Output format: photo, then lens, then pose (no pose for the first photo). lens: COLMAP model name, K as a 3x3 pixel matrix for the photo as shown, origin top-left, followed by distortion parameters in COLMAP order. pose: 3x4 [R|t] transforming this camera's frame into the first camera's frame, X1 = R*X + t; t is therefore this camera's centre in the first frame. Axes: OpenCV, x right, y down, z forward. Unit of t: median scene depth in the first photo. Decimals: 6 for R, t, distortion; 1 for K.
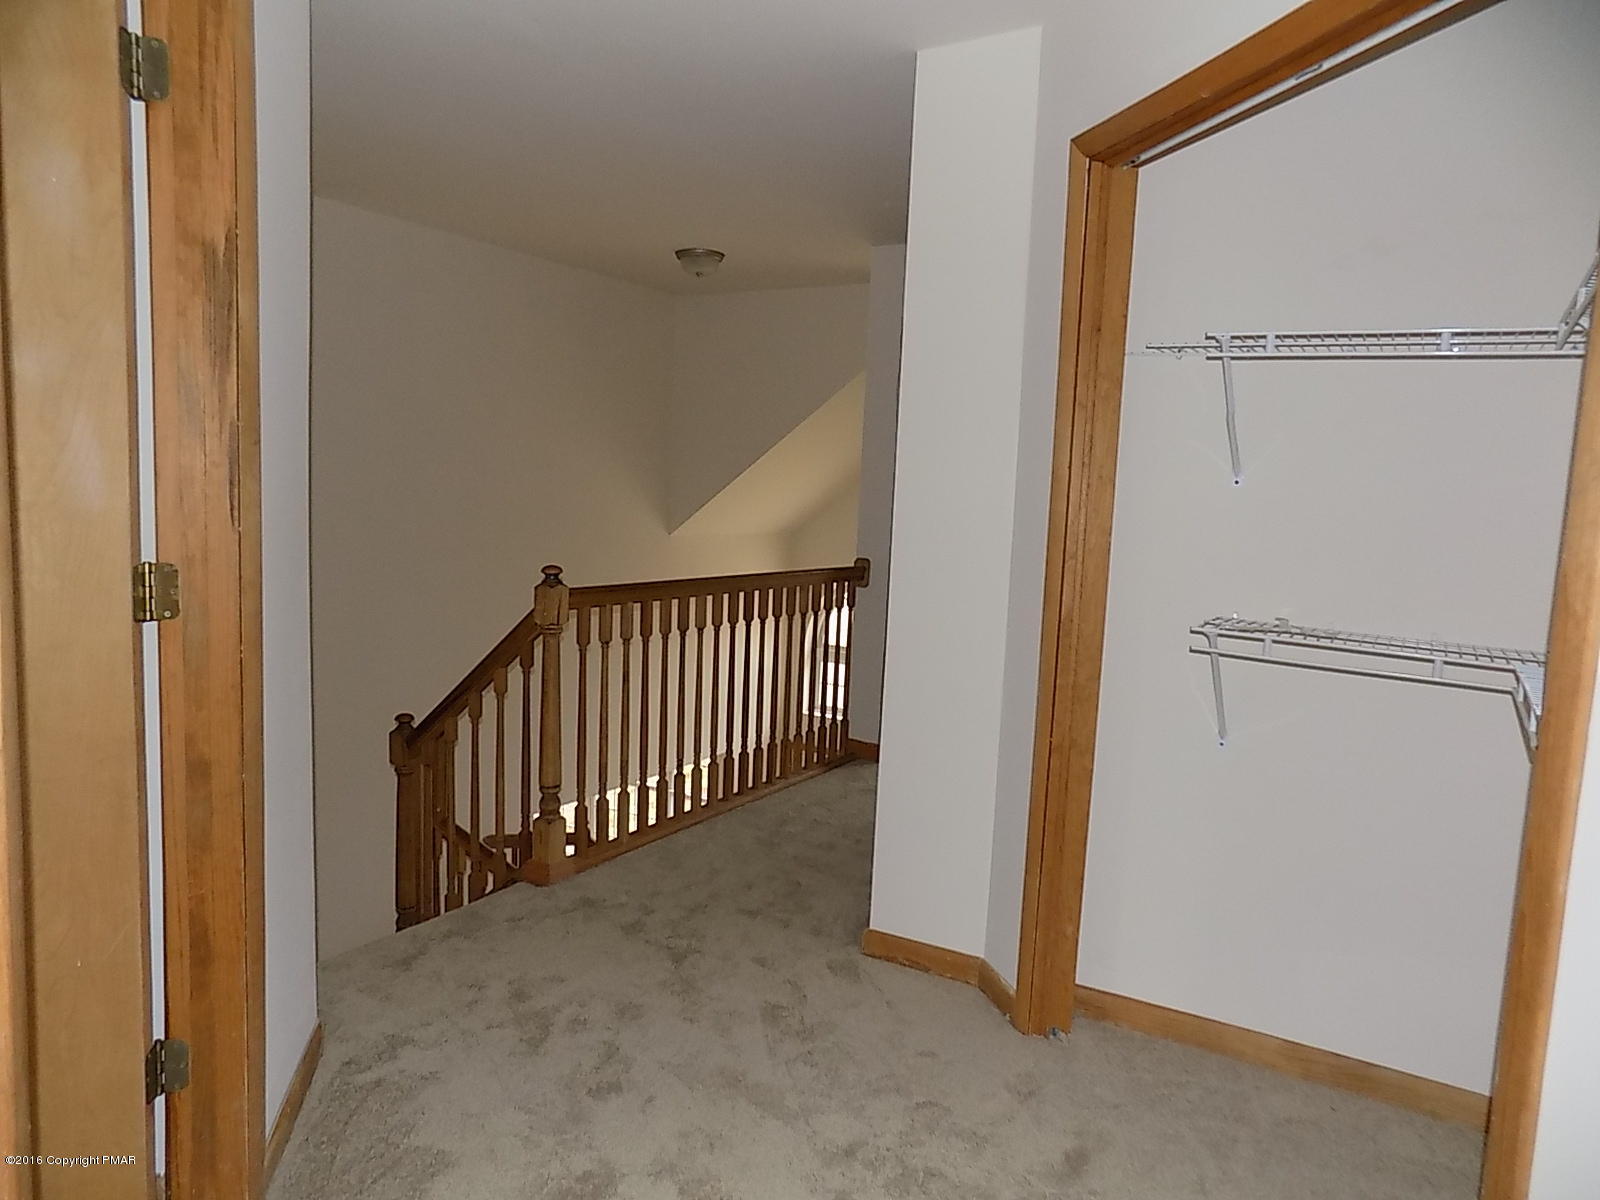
lens RADIAL K [[1074.2, 0, 800.0], [0, 1074.2, 600.0], [0, 0, 1]] dist [-0.076149, 0.065399]
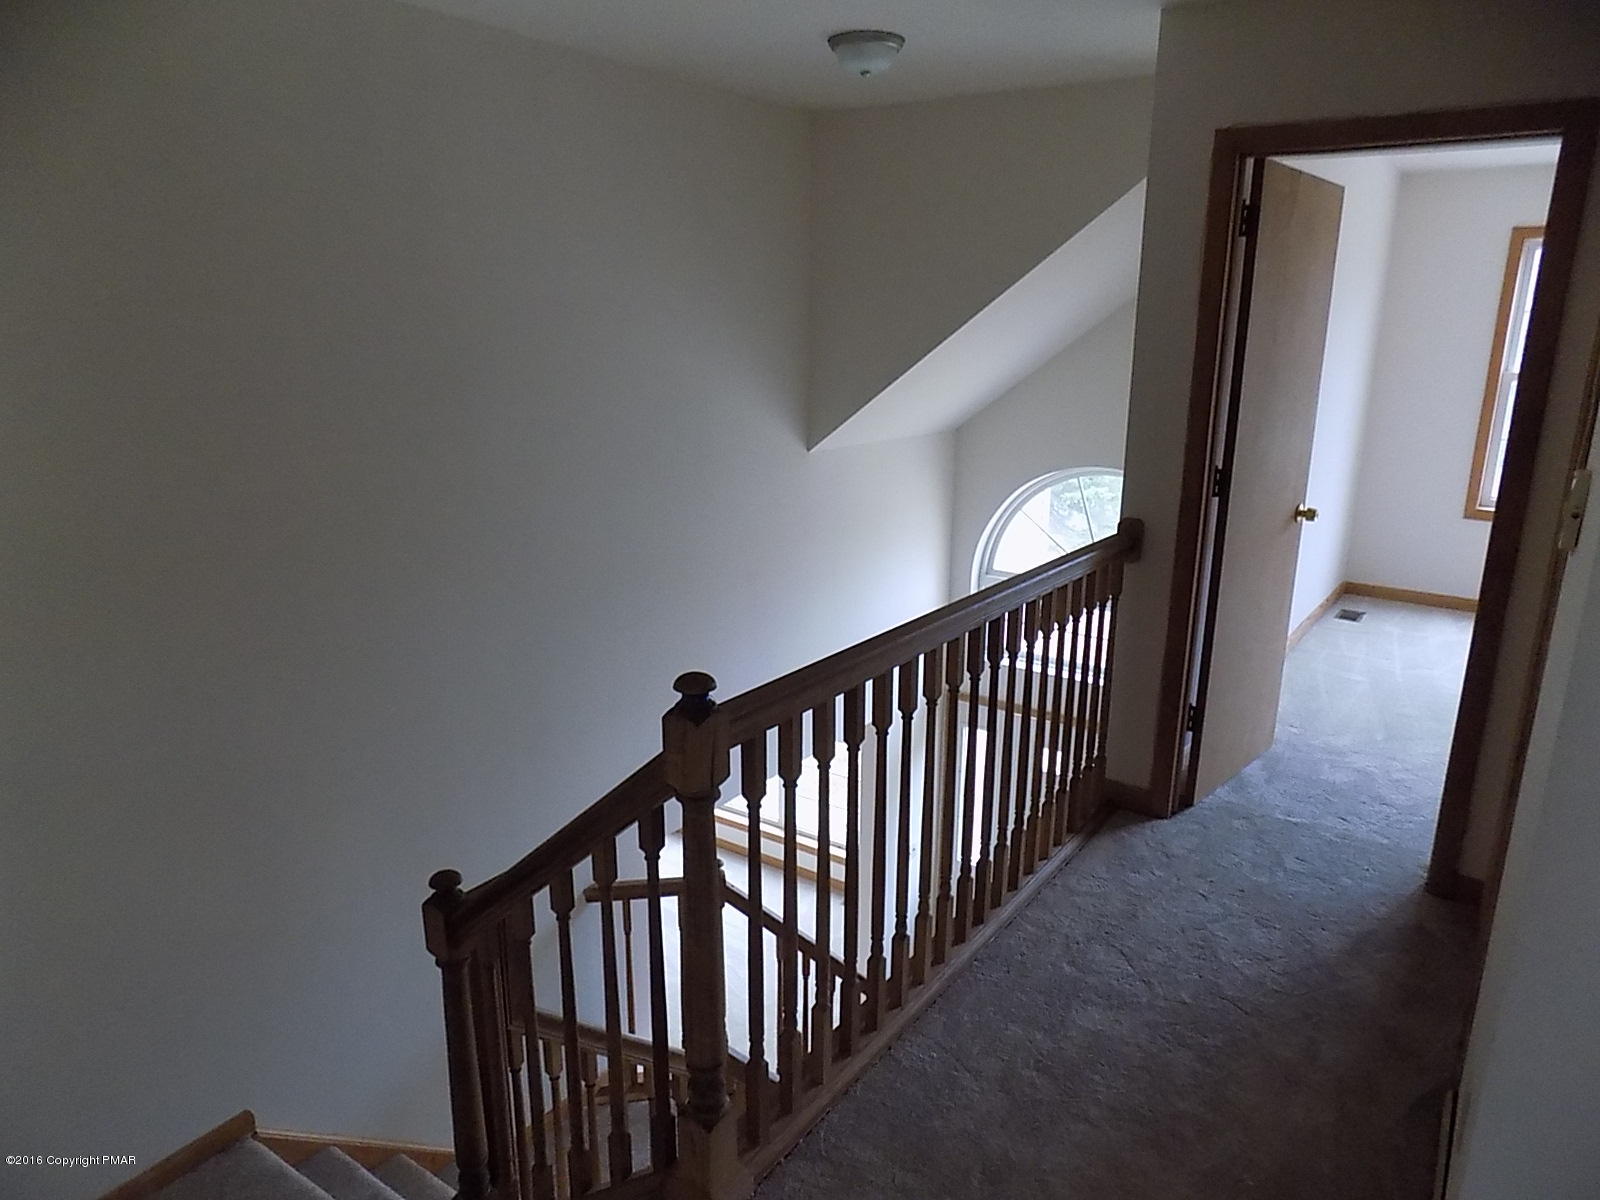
lens RADIAL K [[1074.2, 0, 800.0], [0, 1074.2, 600.0], [0, 0, 1]] dist [-0.076149, 0.065399]
pose [[0.996587, -0.016177, -0.080946, -0.126272], [0.028131, 0.988468, 0.148796, -0.125178], [0.077606, -0.150566, 0.985549, 0.460548]]
